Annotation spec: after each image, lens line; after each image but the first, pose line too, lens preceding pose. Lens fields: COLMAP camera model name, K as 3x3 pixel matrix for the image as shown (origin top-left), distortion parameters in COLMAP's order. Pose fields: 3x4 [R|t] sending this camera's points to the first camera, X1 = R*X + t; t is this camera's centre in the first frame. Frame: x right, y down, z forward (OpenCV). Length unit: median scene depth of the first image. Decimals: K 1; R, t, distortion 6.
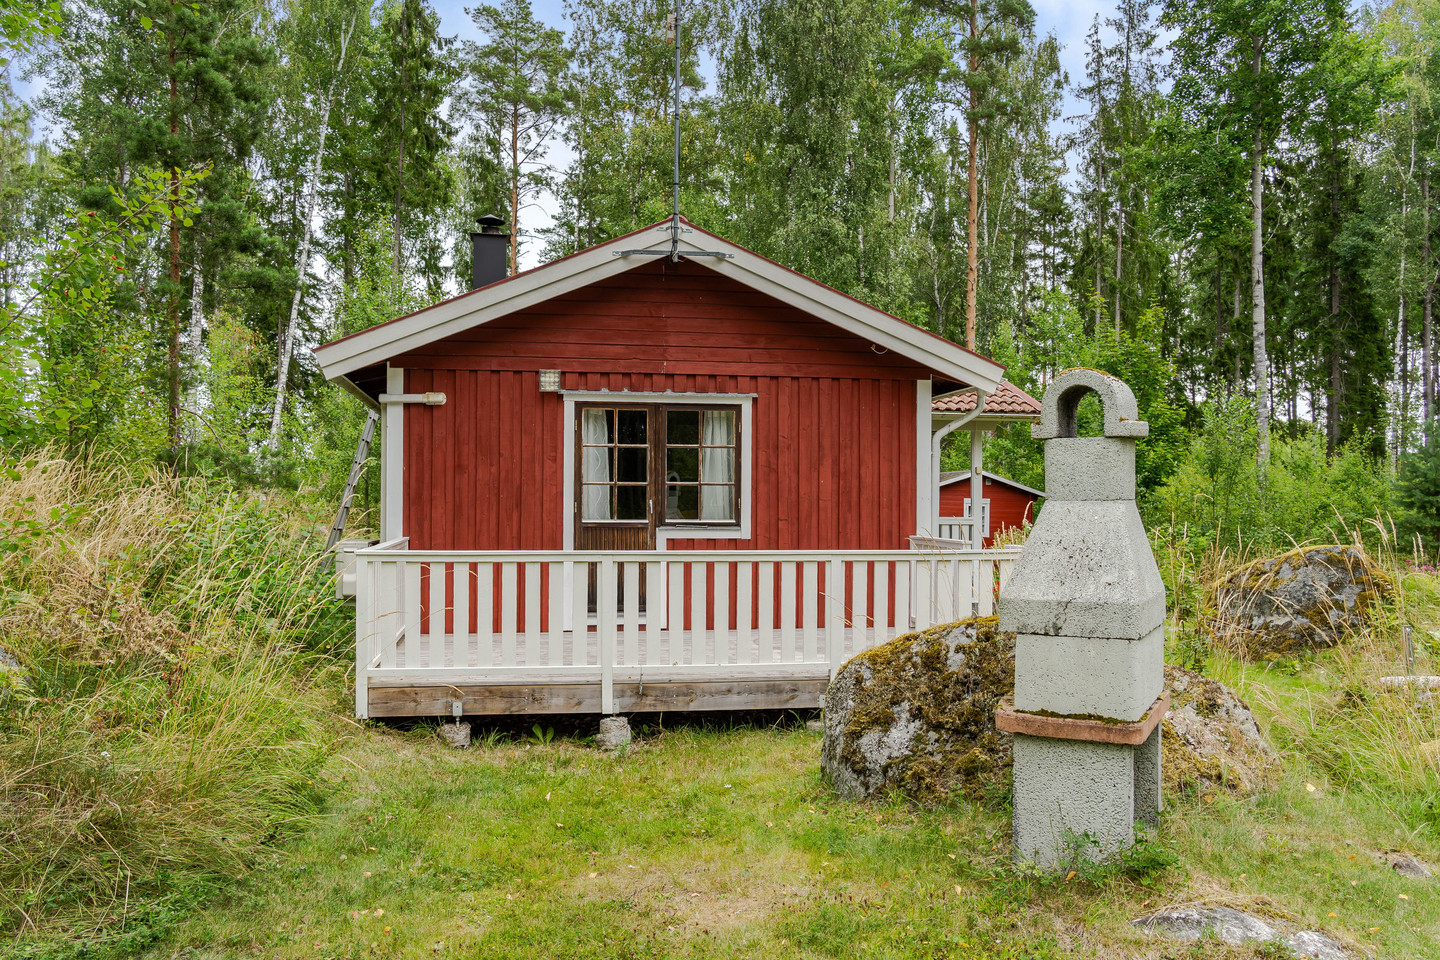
lens RADIAL K [[1184.2, 0, 717.3], [0, 1184.2, 476.4], [0, 0, 1]] dist [-0.006041, 0.000370]
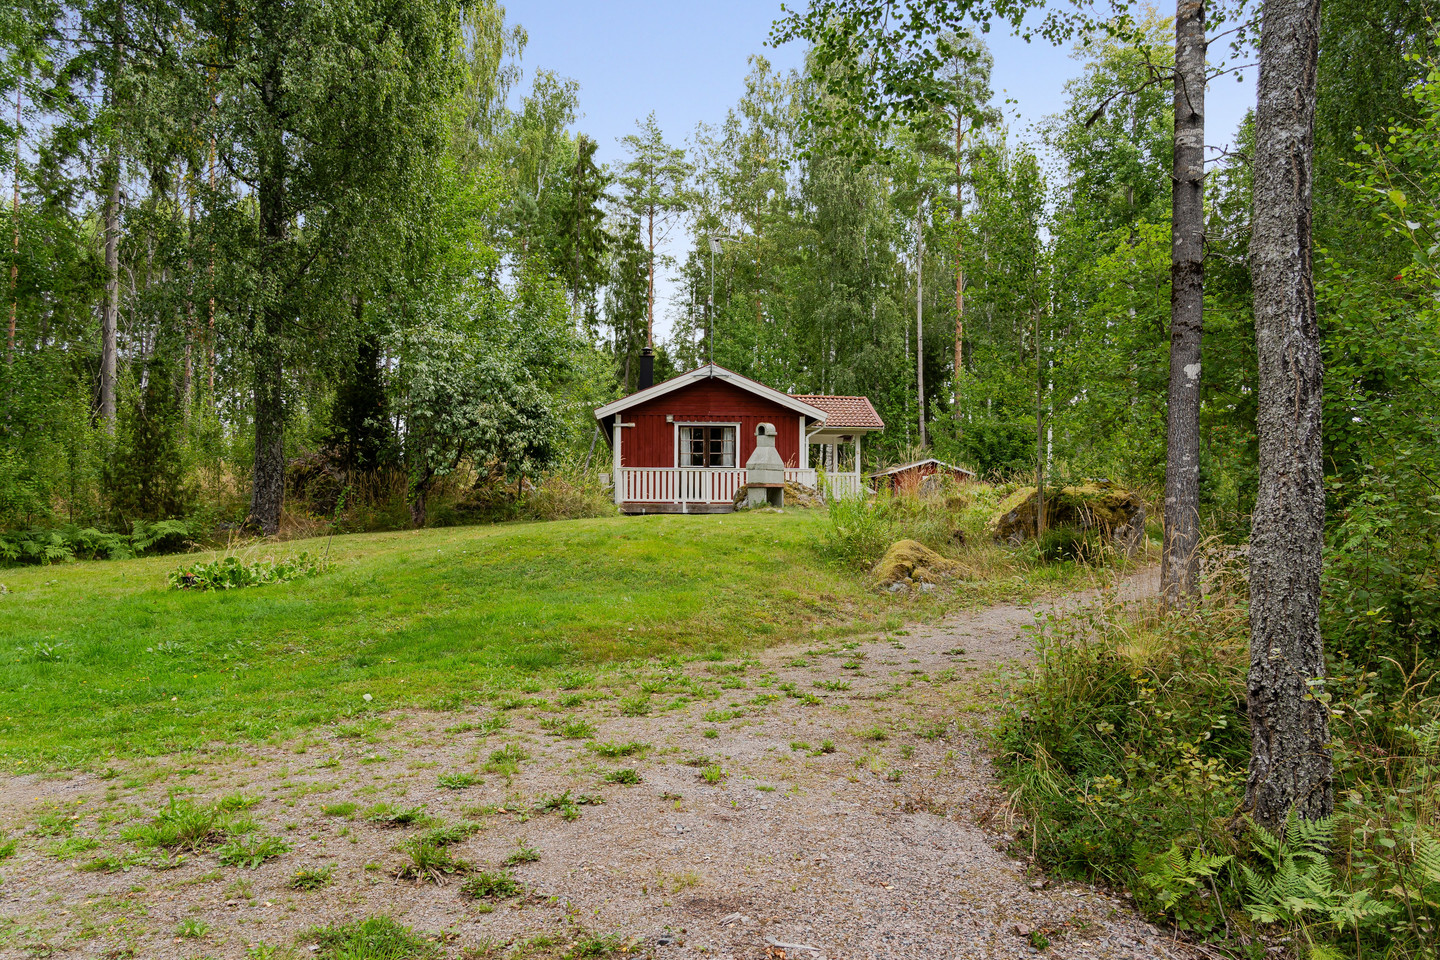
lens RADIAL K [[1184.2, 0, 721.2], [0, 1184.2, 479.6], [0, 0, 1]] dist [-0.006041, 0.000370]
pose [[0.994391, -0.001014, -0.105759, 0.075518], [0.000625, 0.999993, -0.003711, 0.020901], [0.105762, 0.003624, 0.994385, -0.486550]]
